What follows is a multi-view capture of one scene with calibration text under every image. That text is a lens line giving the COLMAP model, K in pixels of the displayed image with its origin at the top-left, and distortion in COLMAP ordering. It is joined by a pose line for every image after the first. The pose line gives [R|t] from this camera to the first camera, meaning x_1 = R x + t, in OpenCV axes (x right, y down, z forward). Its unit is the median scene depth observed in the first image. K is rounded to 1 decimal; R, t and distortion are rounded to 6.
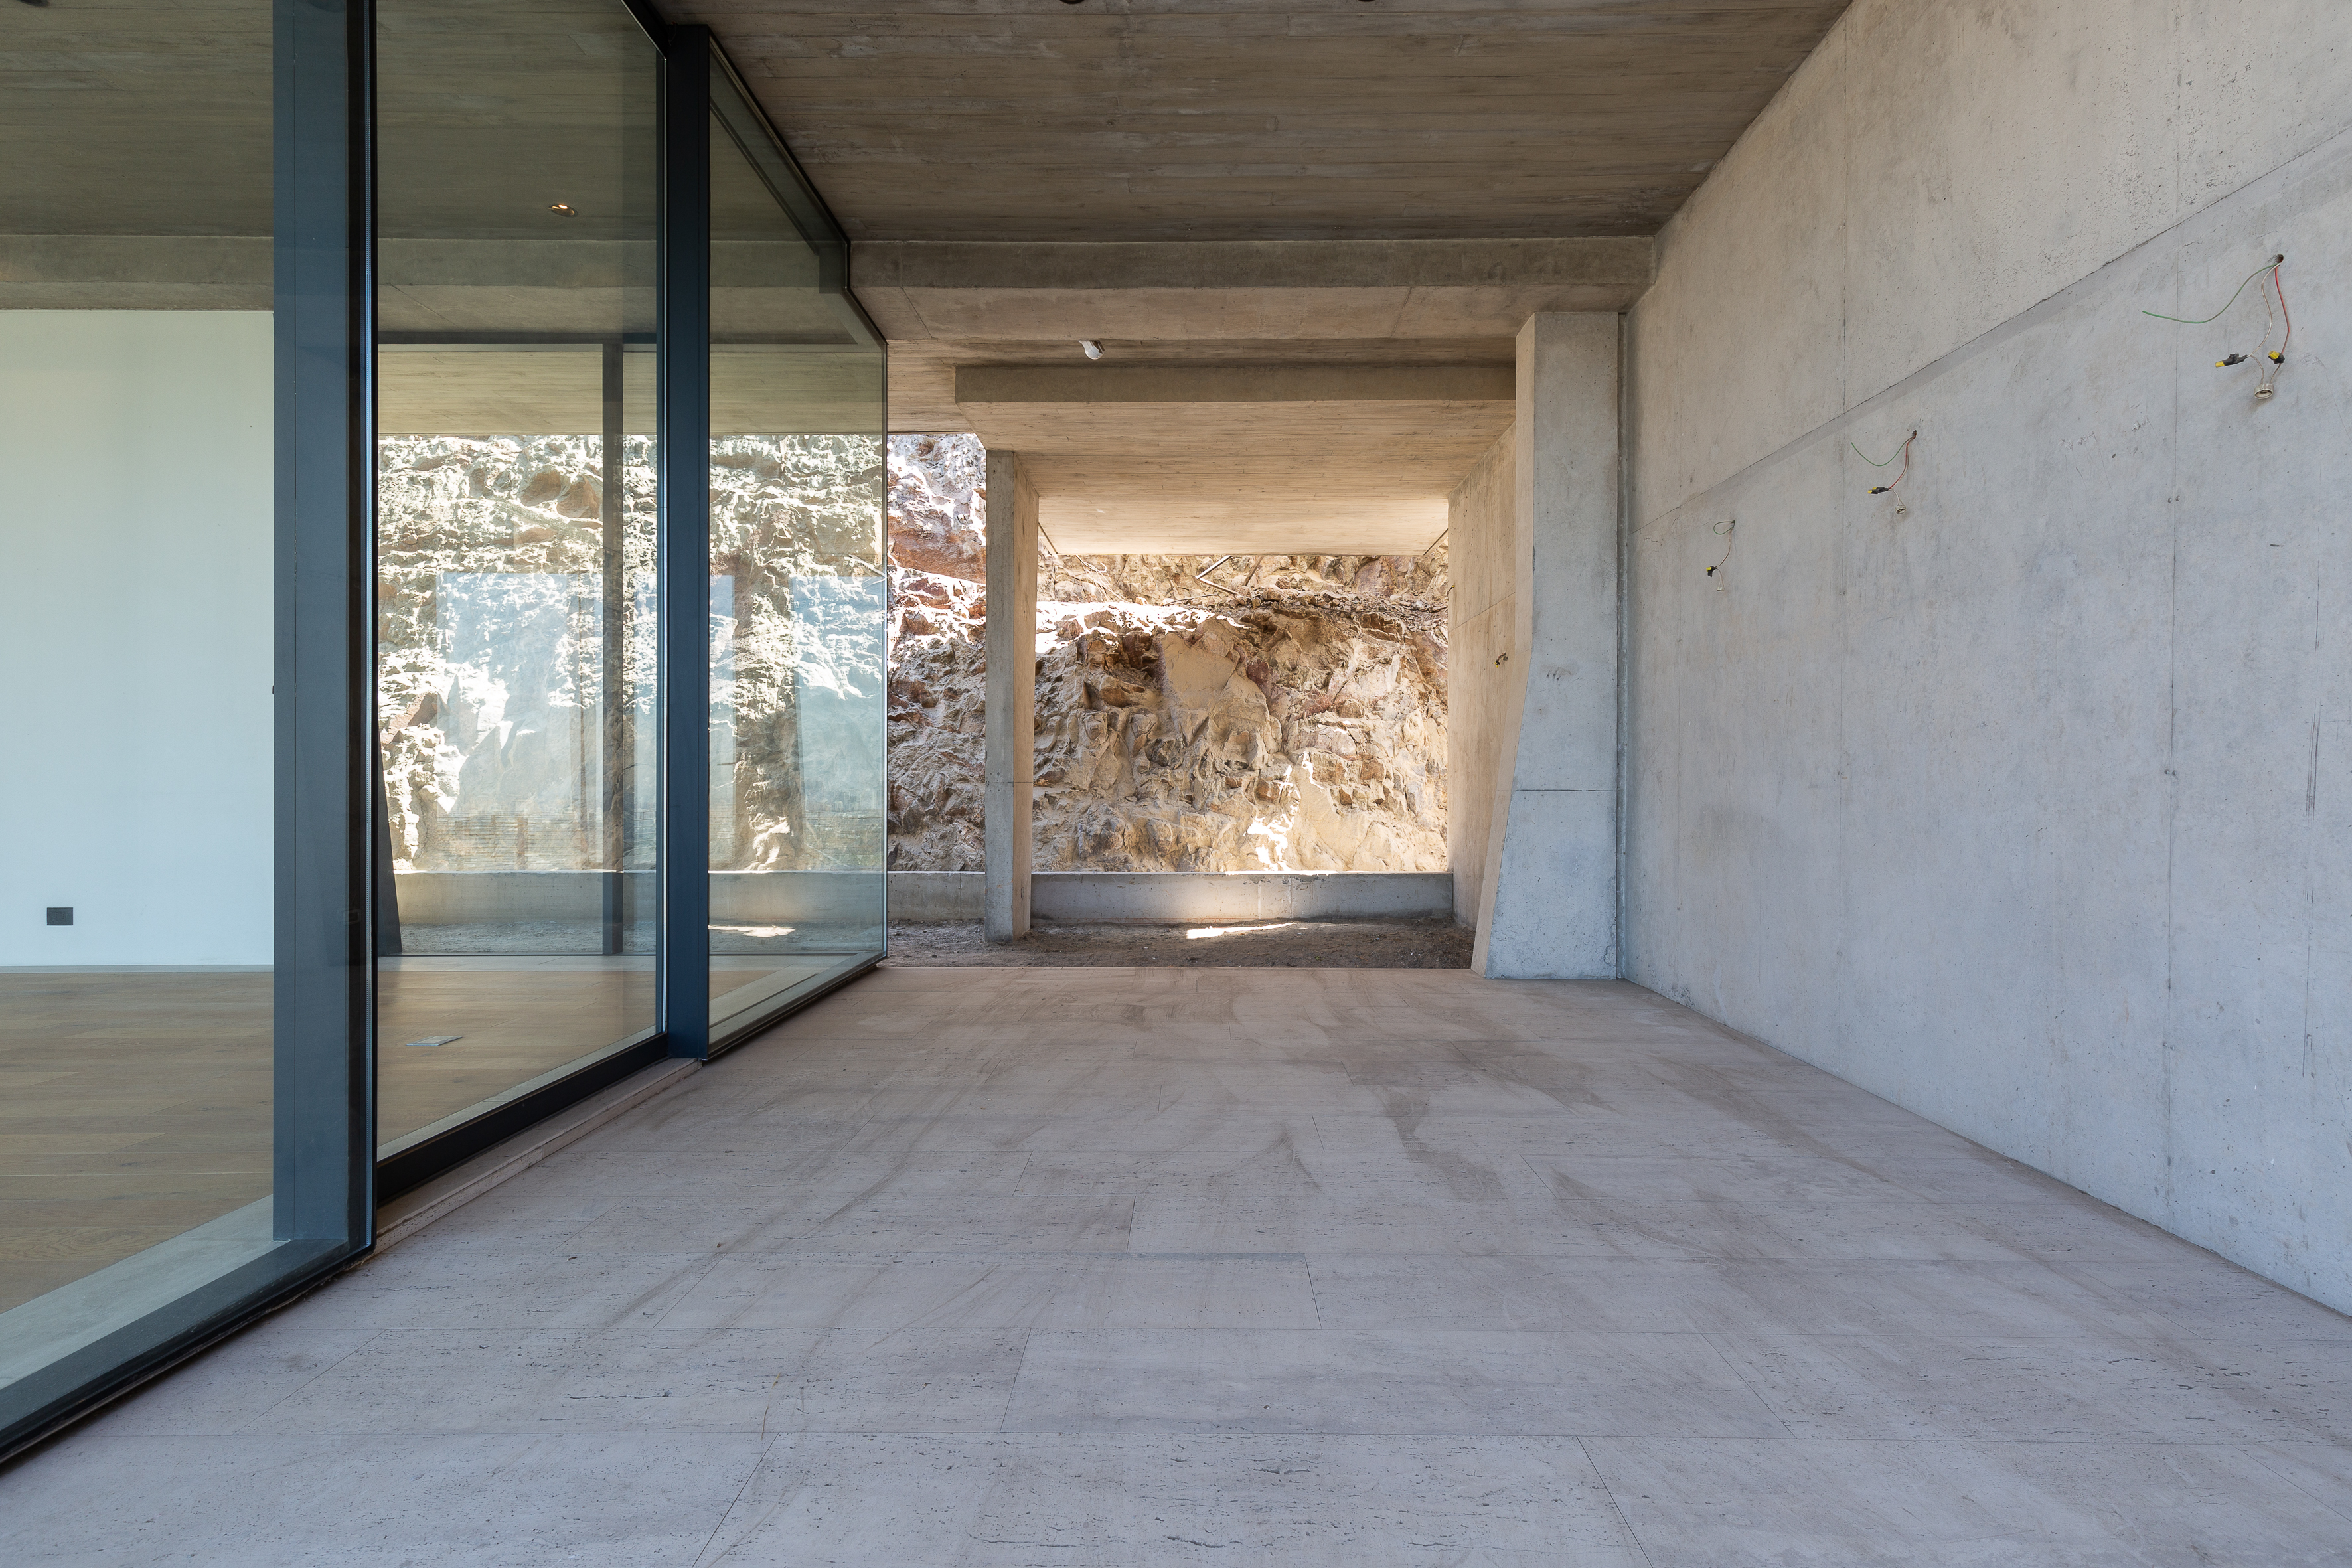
lens RADIAL K [[1061.5, 0, 1201.0], [0, 1061.5, 780.8], [0, 0, 1]] dist [0.011559, -0.000586]
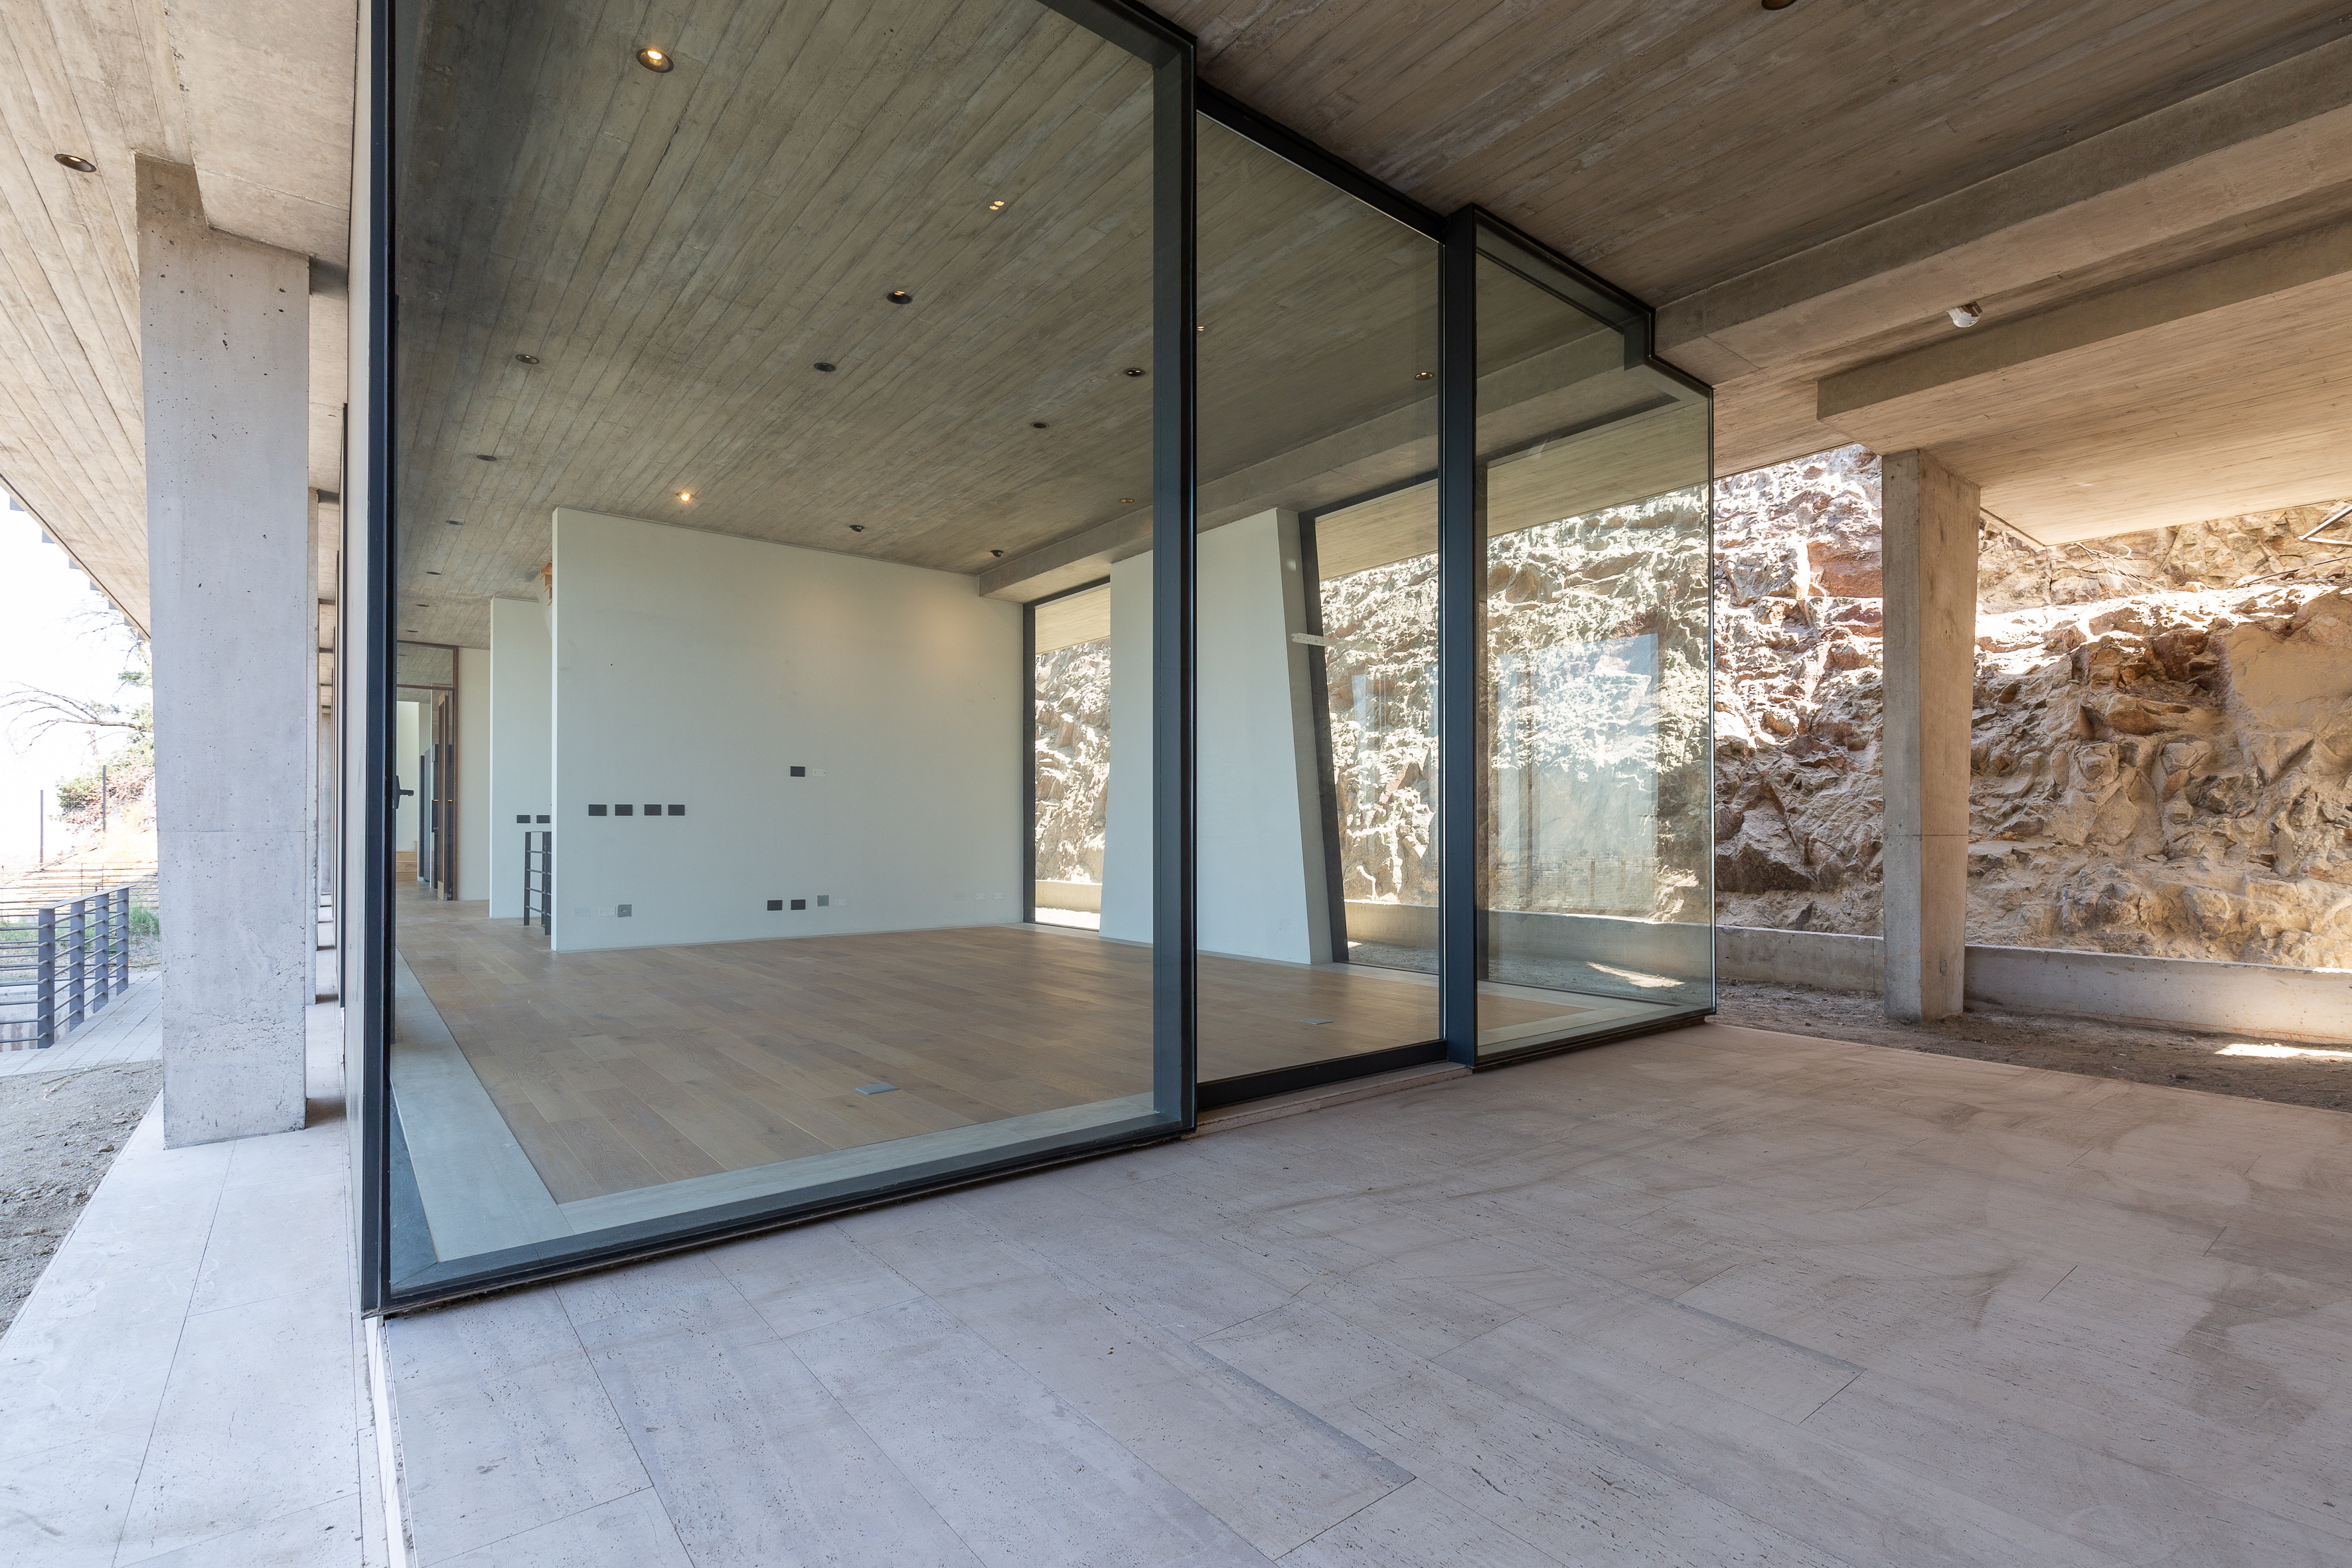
lens RADIAL K [[1074.4, 0, 1190.6], [0, 1074.4, 821.8], [0, 0, 1]] dist [0.011041, -0.000905]
pose [[0.631914, -0.006310, -0.775013, 0.097604], [-0.001429, 0.999956, -0.009307, -0.000301], [0.775037, 0.006989, 0.631877, -0.001594]]
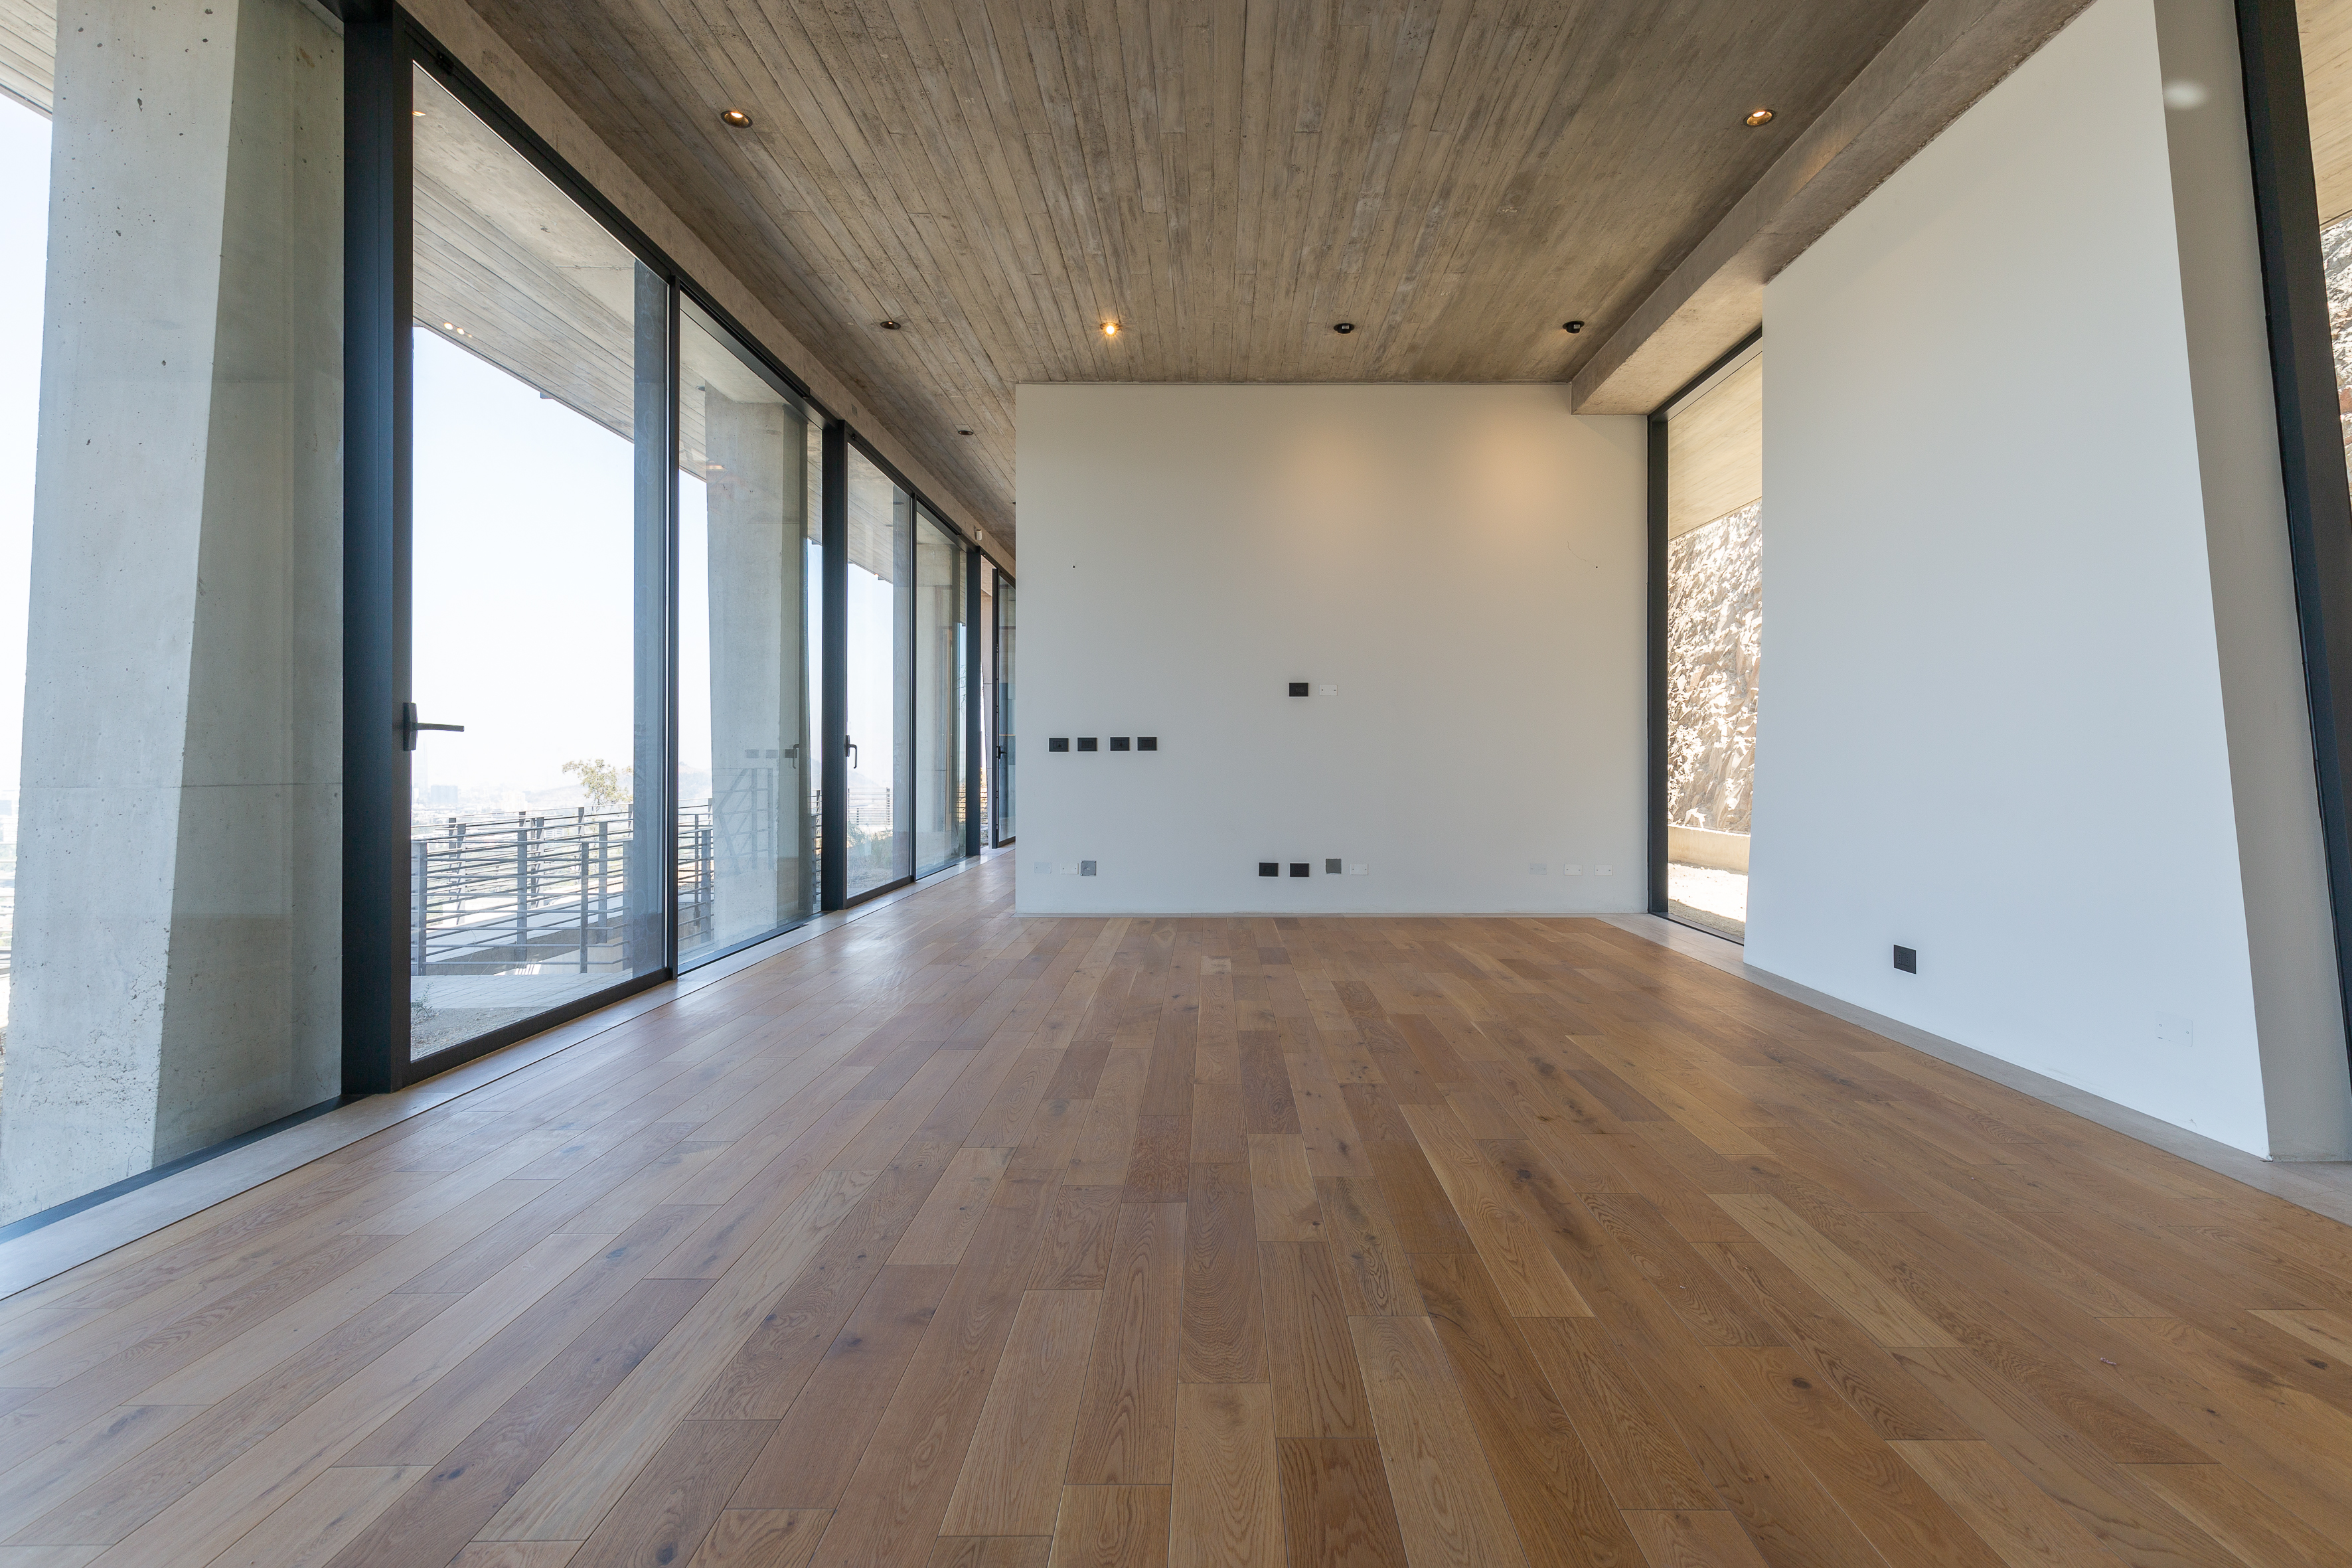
lens RADIAL K [[1069.5, 0, 1207.0], [0, 1069.5, 756.1], [0, 0, 1]] dist [0.009561, -0.000103]
pose [[0.006728, -0.002722, -0.999974, -0.172610], [-0.001712, 0.999995, -0.002734, -0.008084], [0.999976, 0.001730, 0.006723, 0.277083]]
